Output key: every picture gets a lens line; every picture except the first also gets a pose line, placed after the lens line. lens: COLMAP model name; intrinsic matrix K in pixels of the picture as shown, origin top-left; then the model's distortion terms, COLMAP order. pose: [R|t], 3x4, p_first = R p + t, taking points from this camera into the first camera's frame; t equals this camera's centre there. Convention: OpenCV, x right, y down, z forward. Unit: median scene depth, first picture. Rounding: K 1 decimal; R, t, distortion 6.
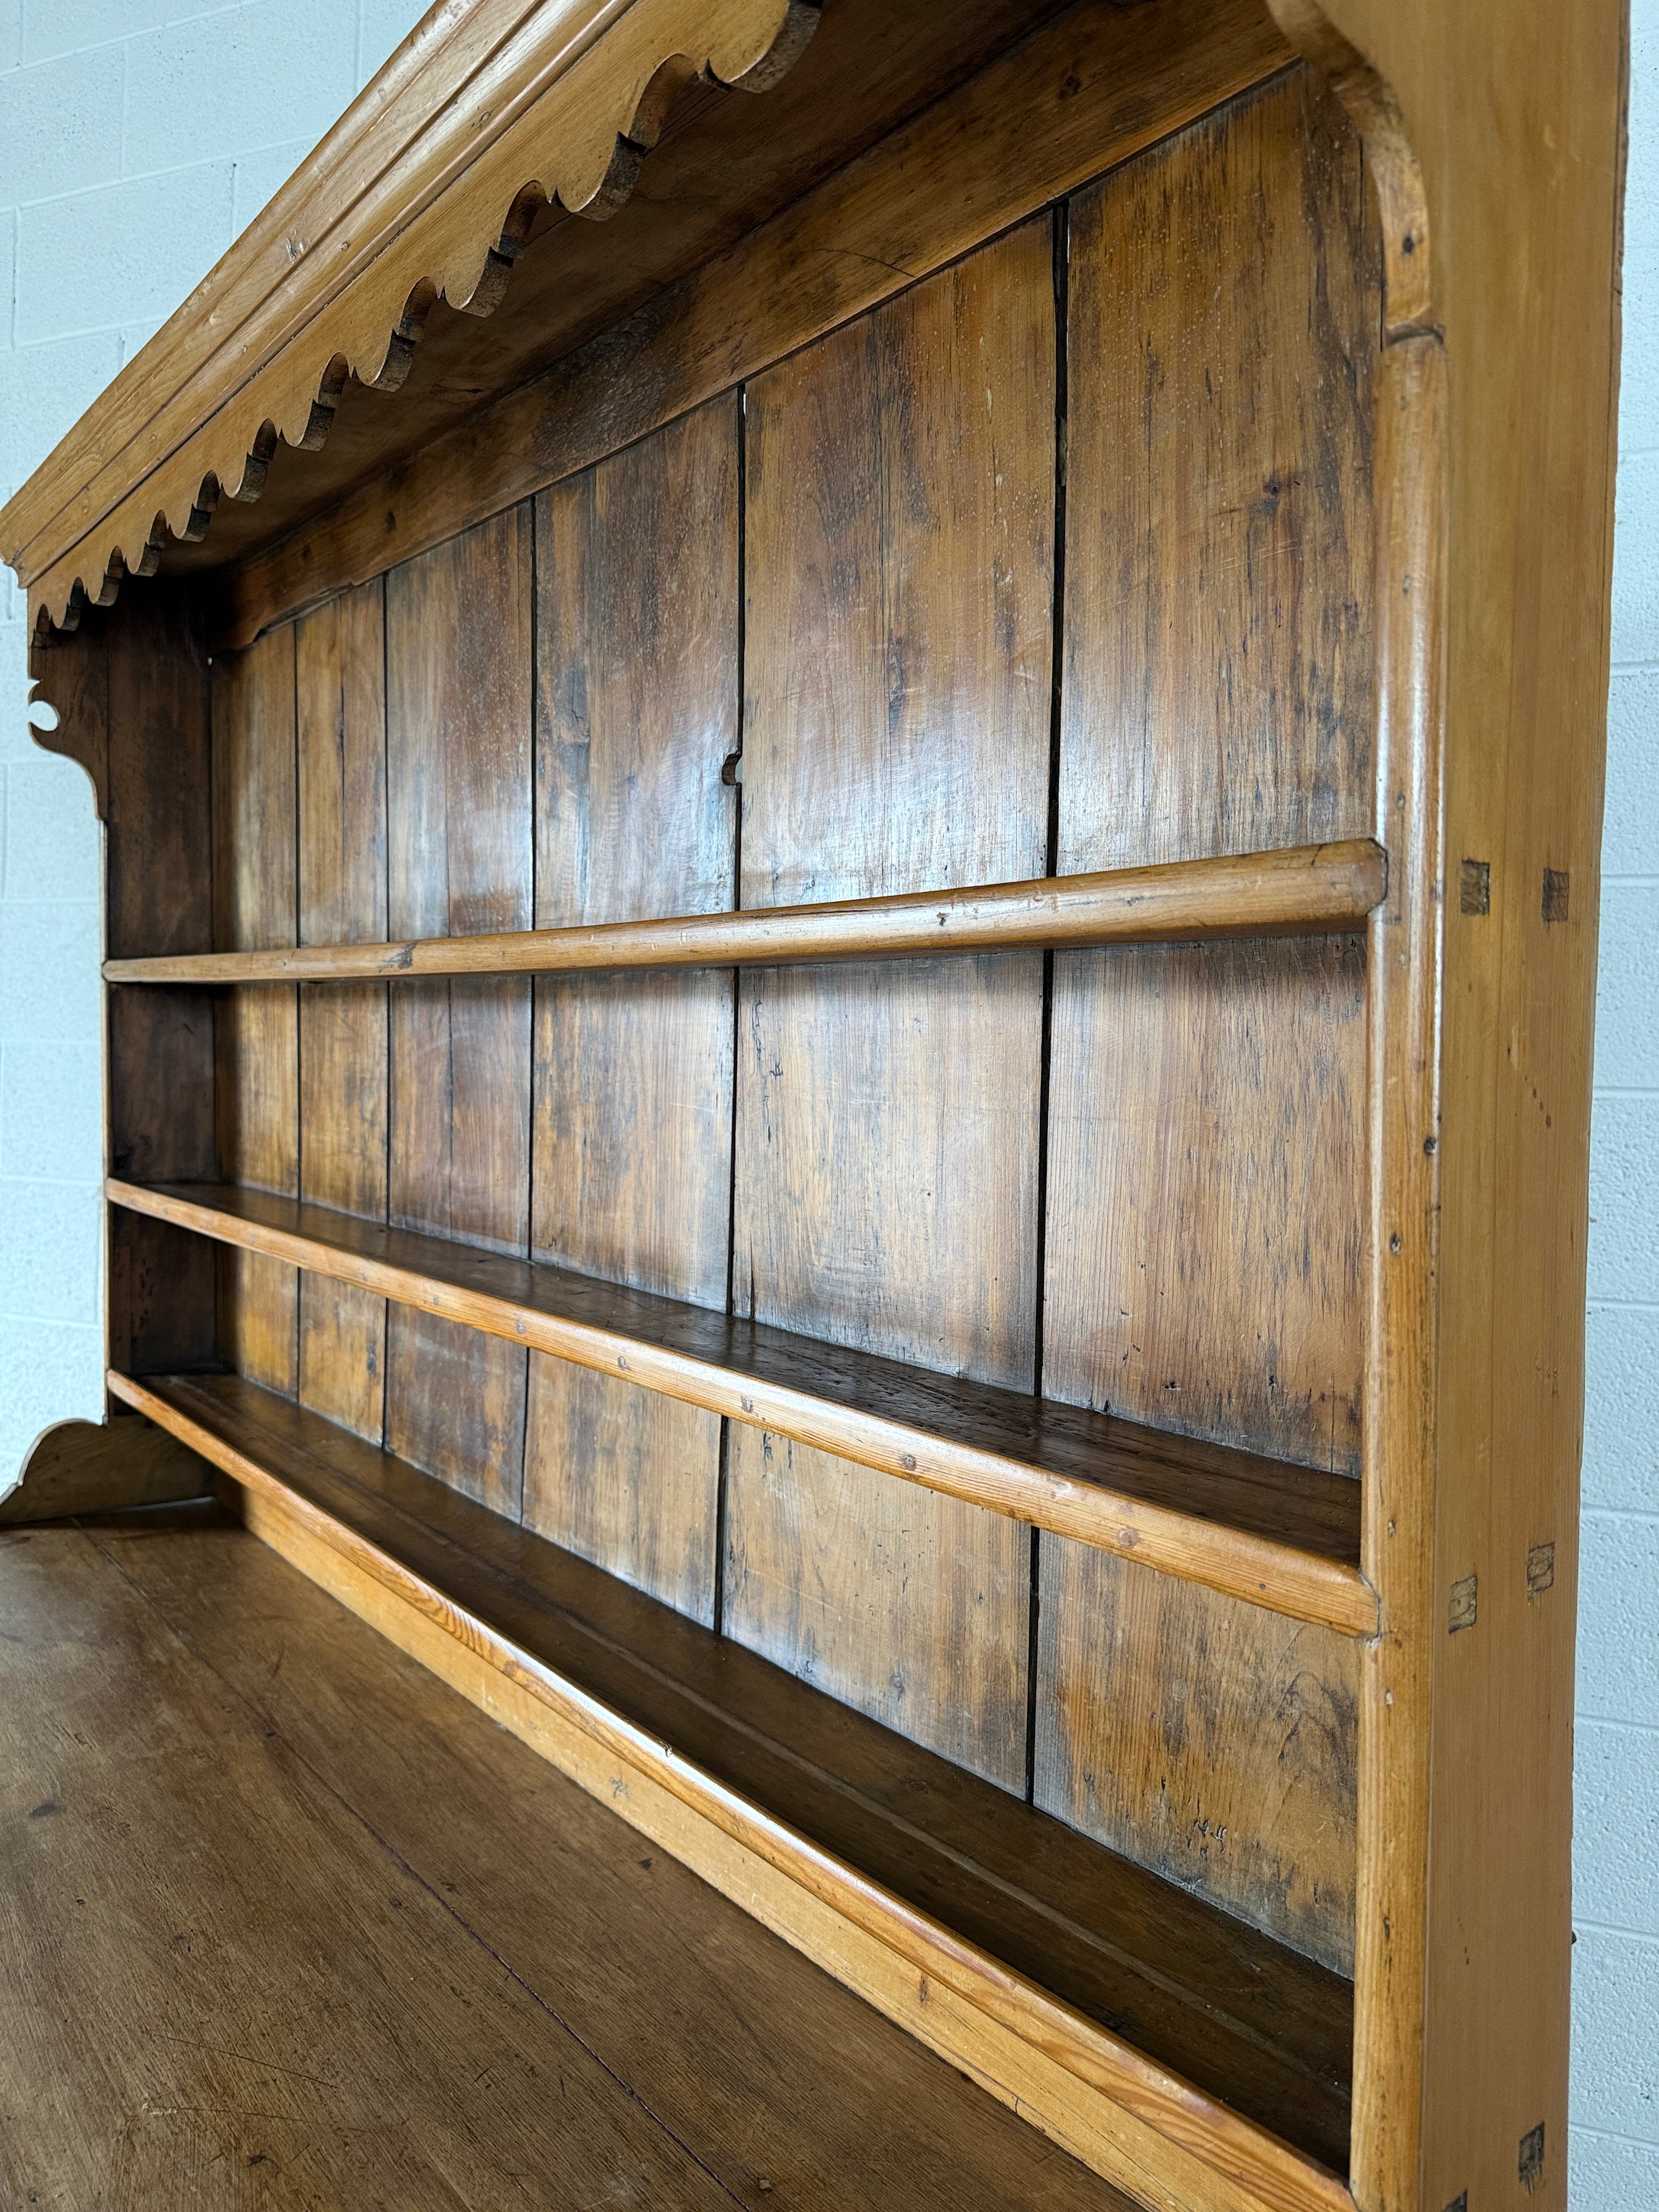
lens RADIAL K [[1565.4, 0, 832.6], [0, 1565.4, 1104.2], [0, 0, 1]] dist [0.086066, -0.130882]
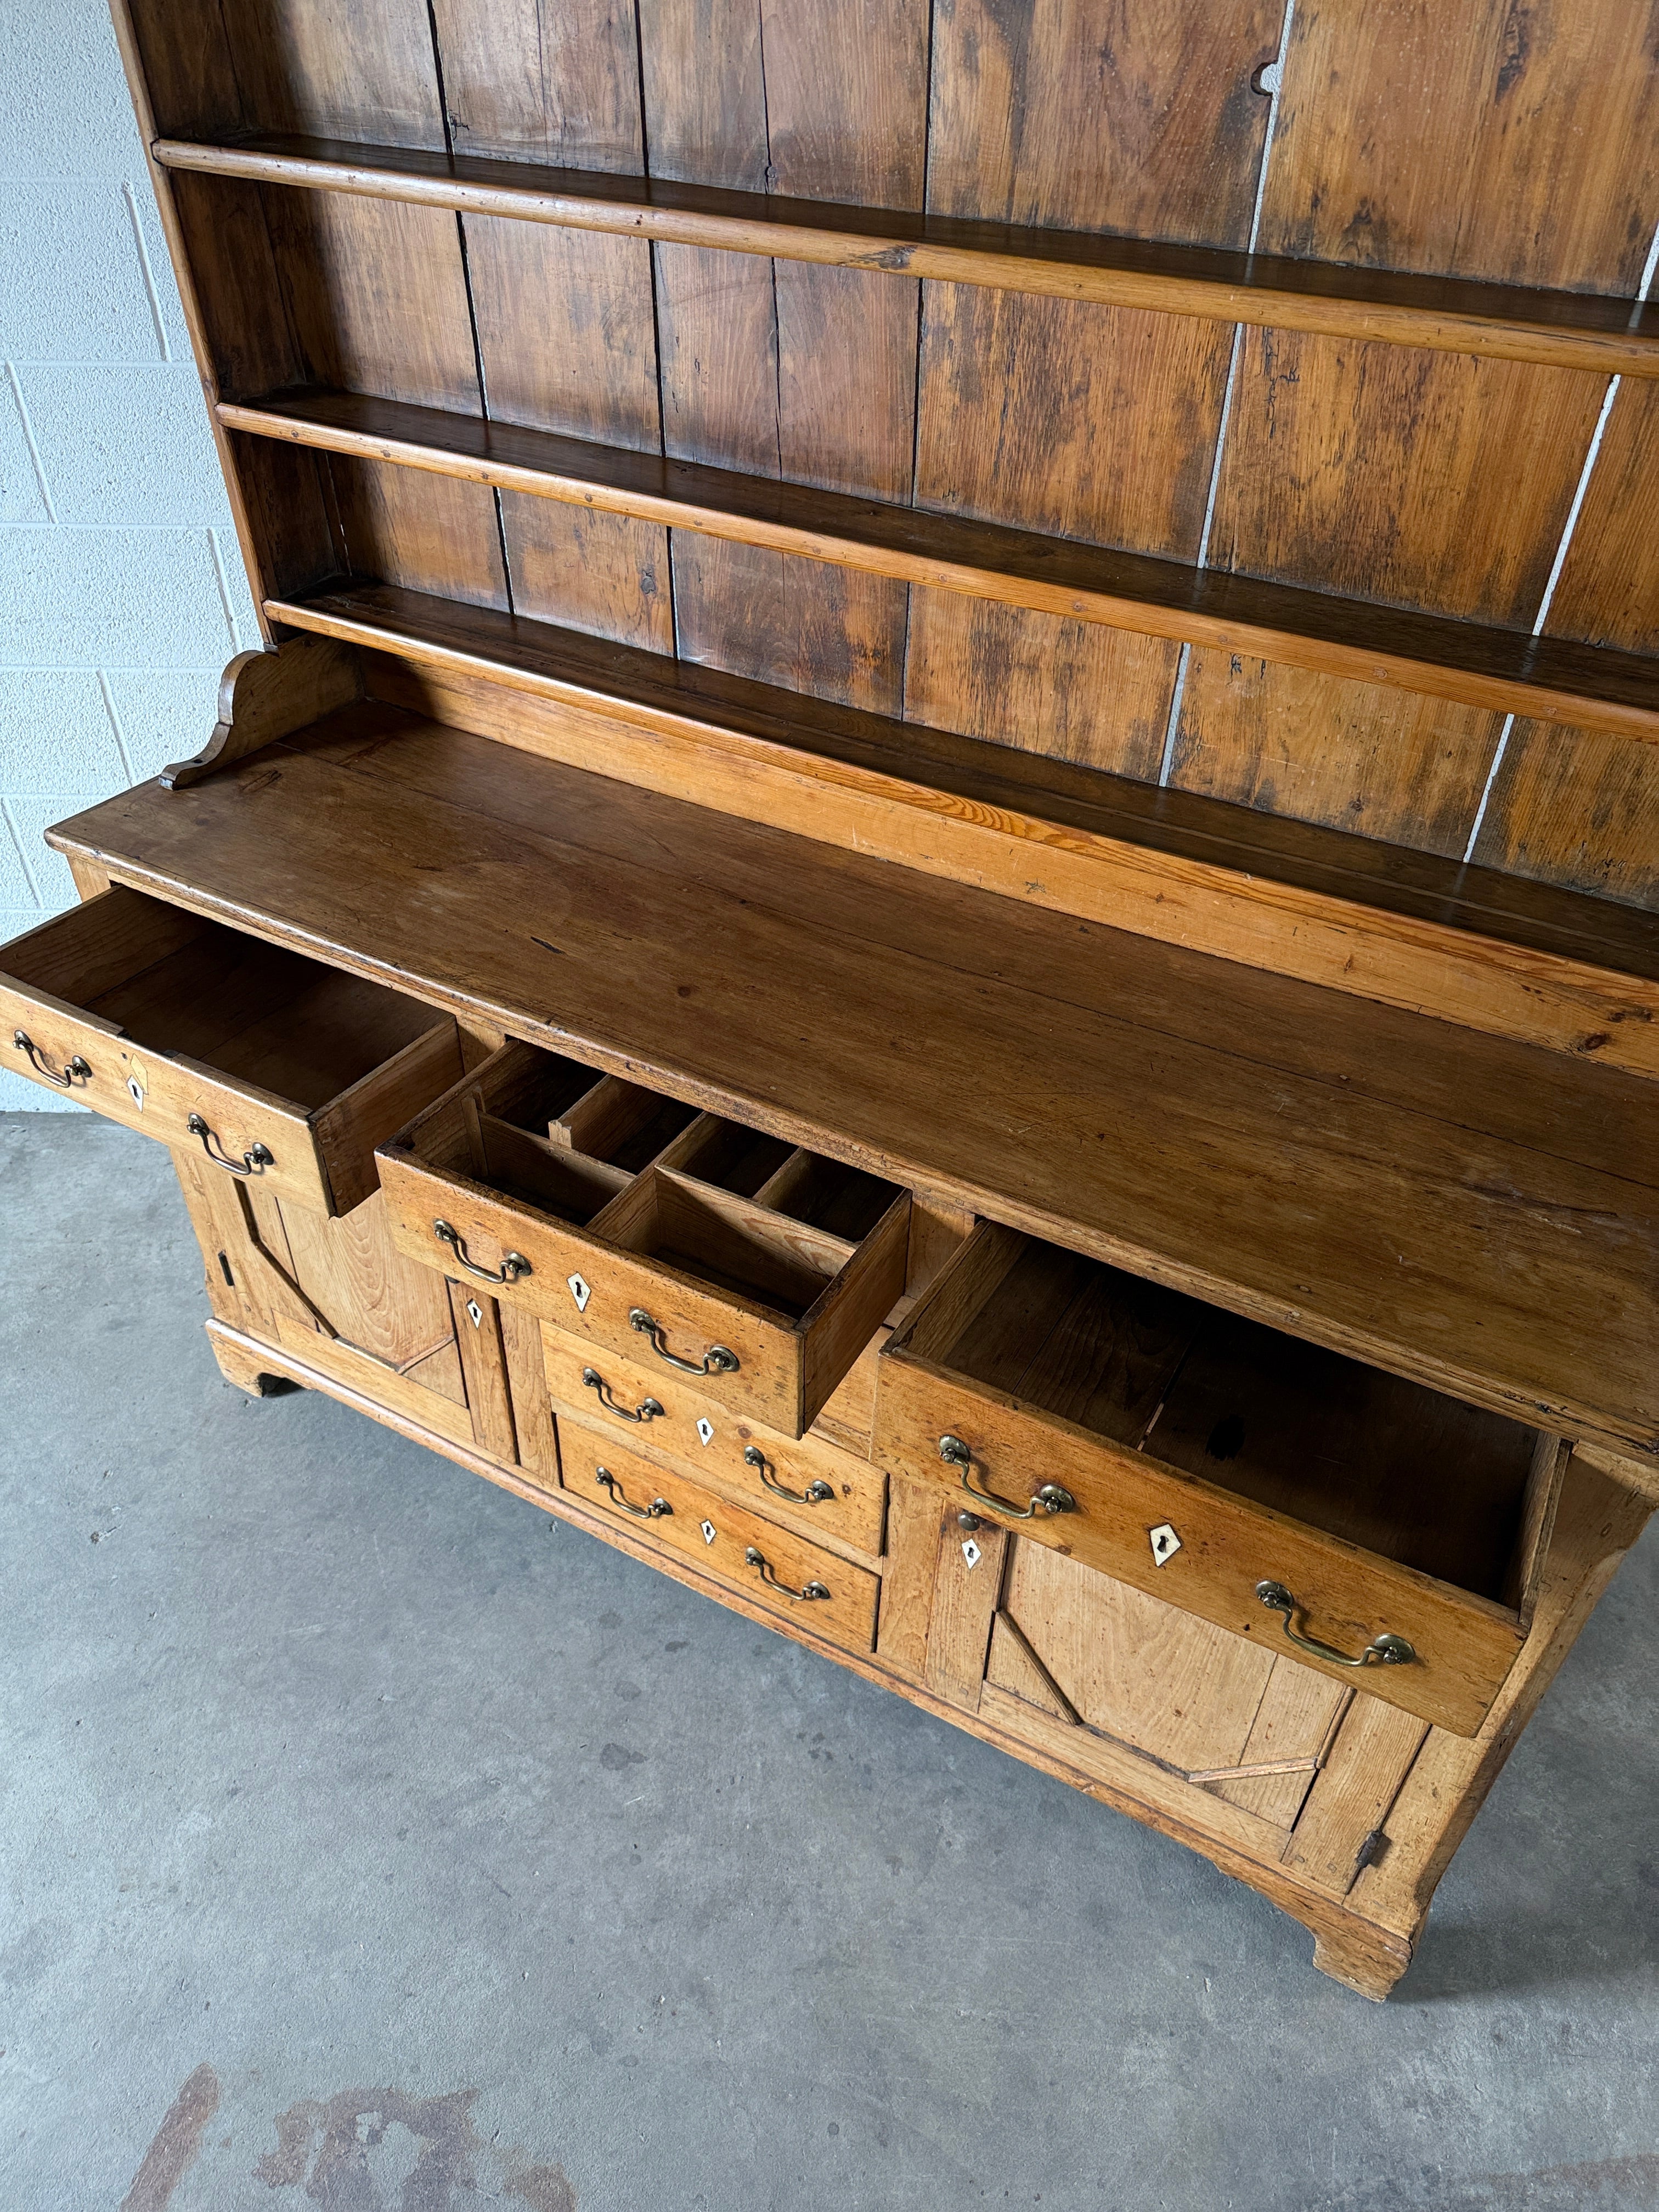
lens RADIAL K [[1559.5, 0, 827.6], [0, 1559.5, 1105.7], [0, 0, 1]] dist [0.085348, -0.128211]
pose [[0.928719, -0.247453, 0.276130, -0.750439], [0.026541, 0.787175, 0.616159, -0.301616], [-0.369833, -0.564910, 0.737632, -0.109339]]
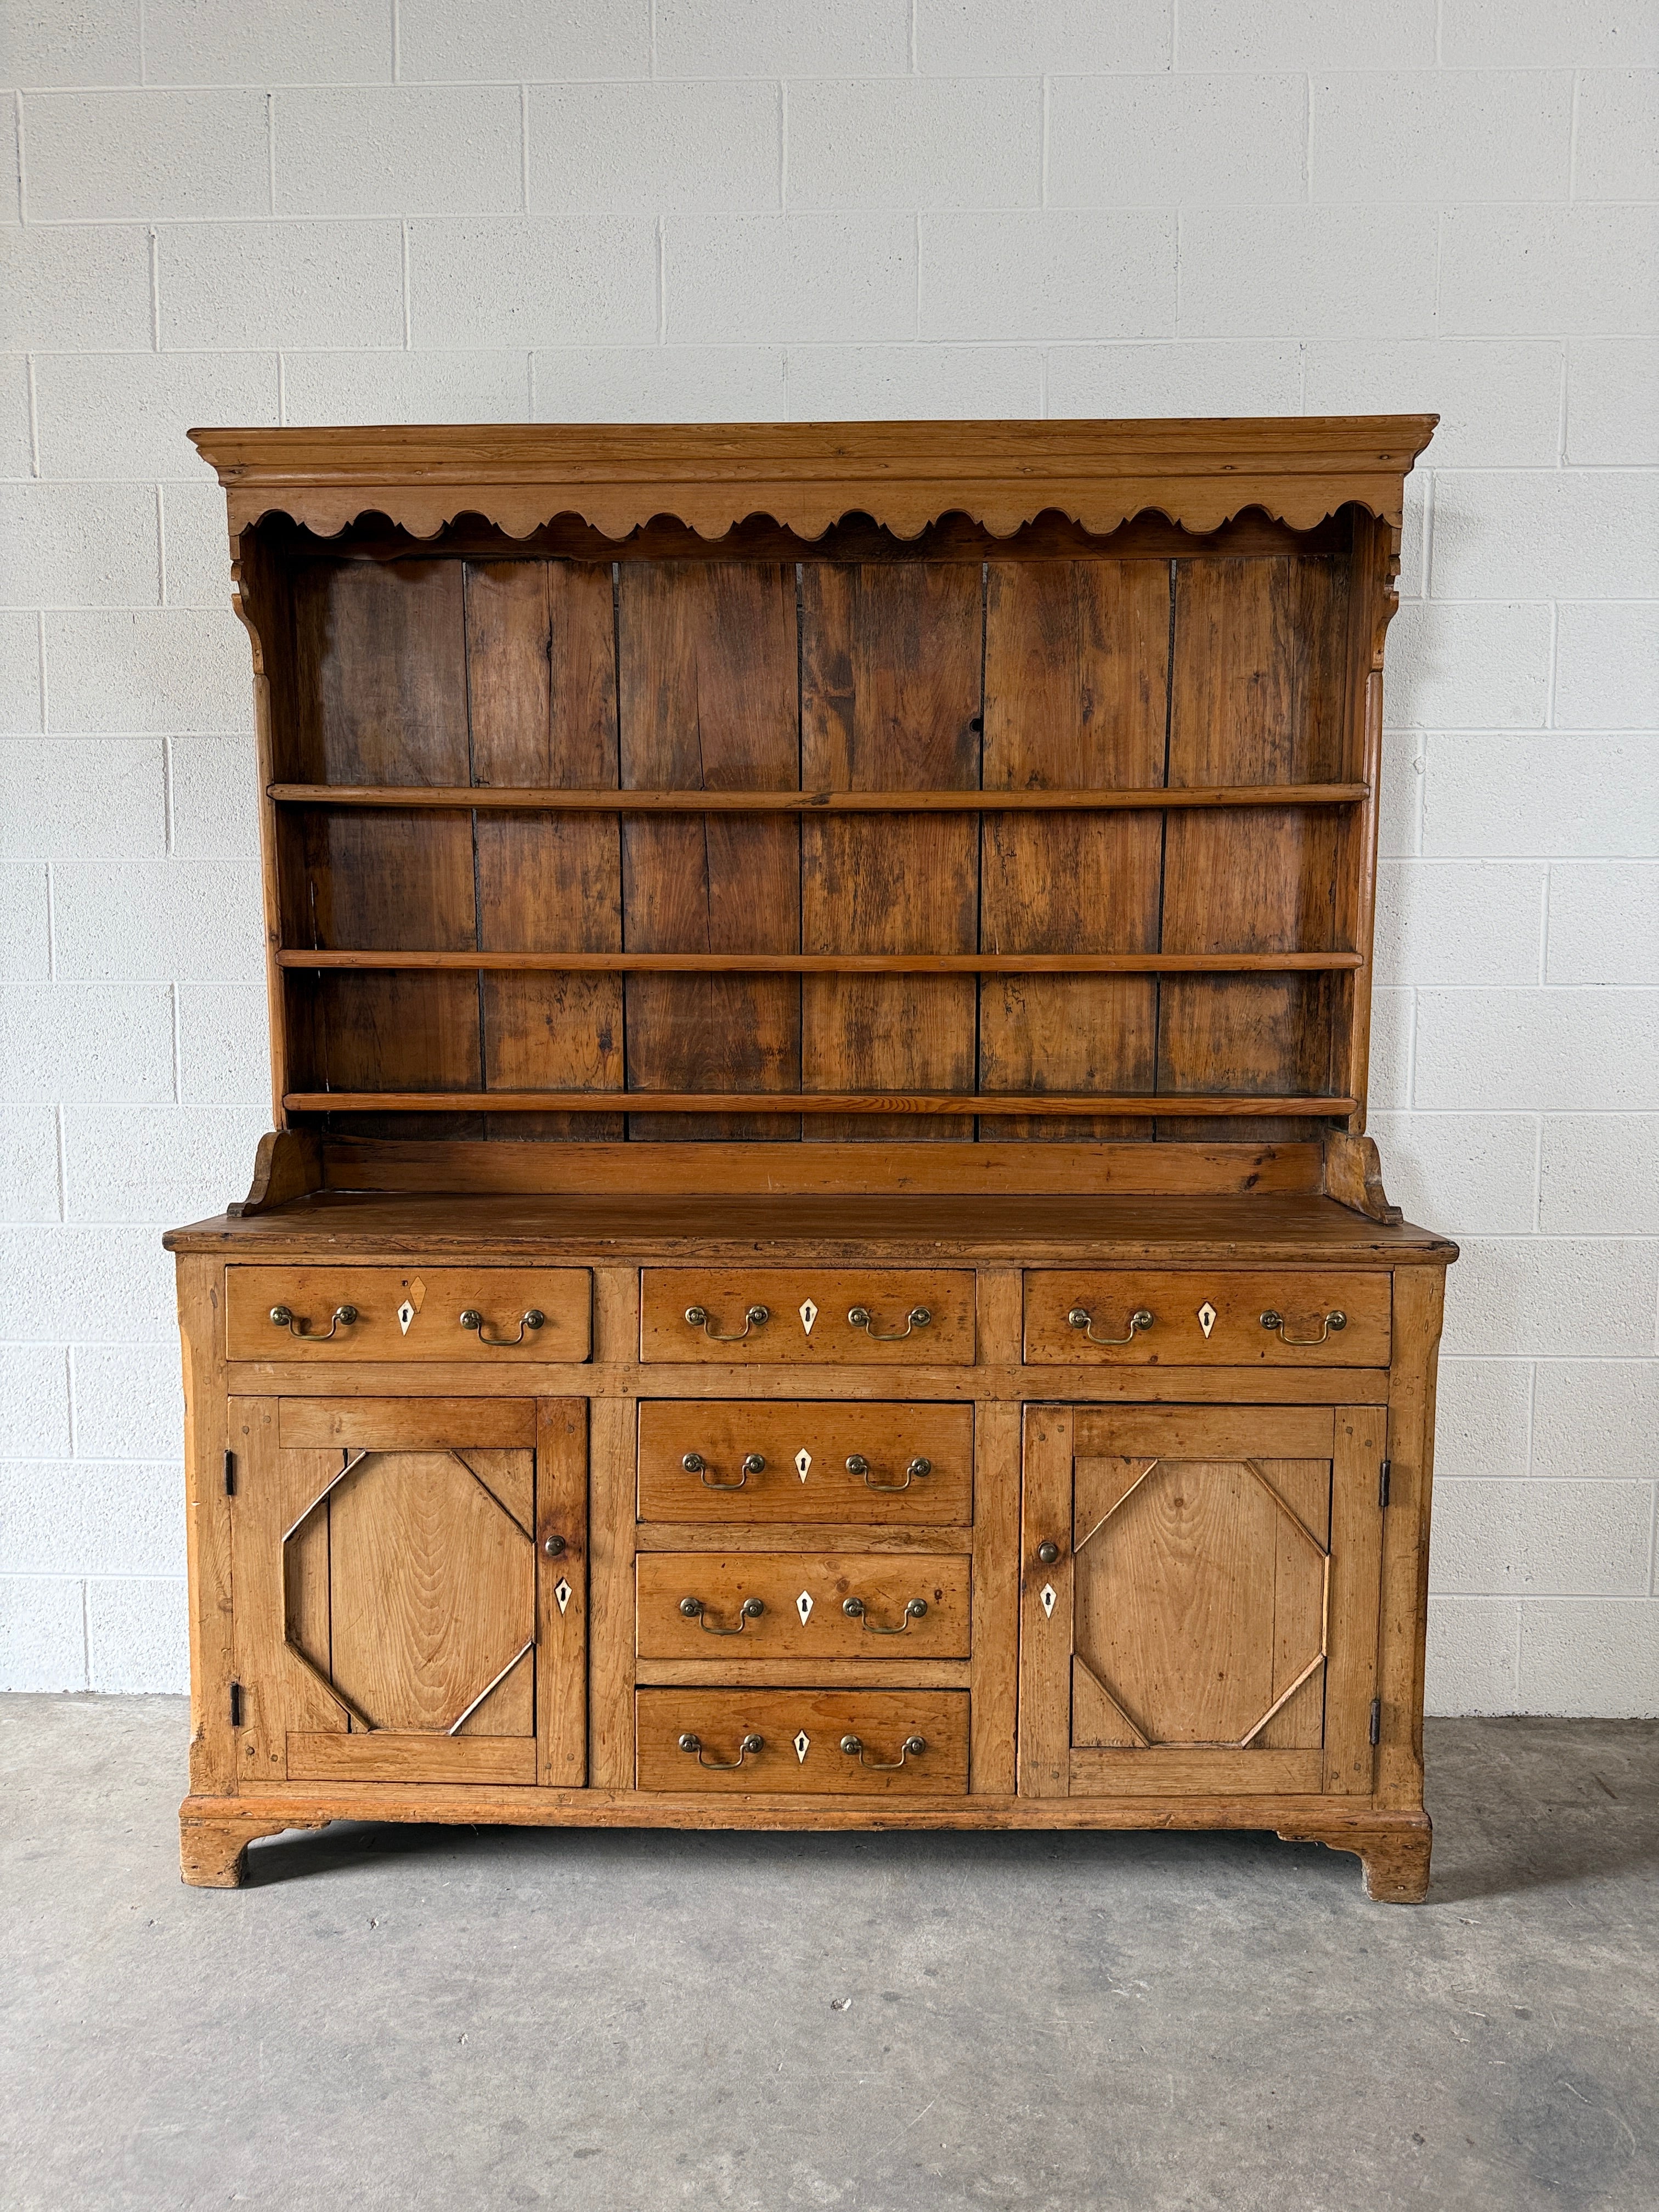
lens RADIAL K [[1540.3, 0, 827.8], [0, 1540.3, 1107.7], [0, 0, 1]] dist [0.154519, -0.272796]
pose [[0.640112, -0.099202, 0.761850, -1.825135], [0.043463, 0.994716, 0.093006, 0.117741], [-0.767051, -0.026422, 0.641042, -0.306947]]
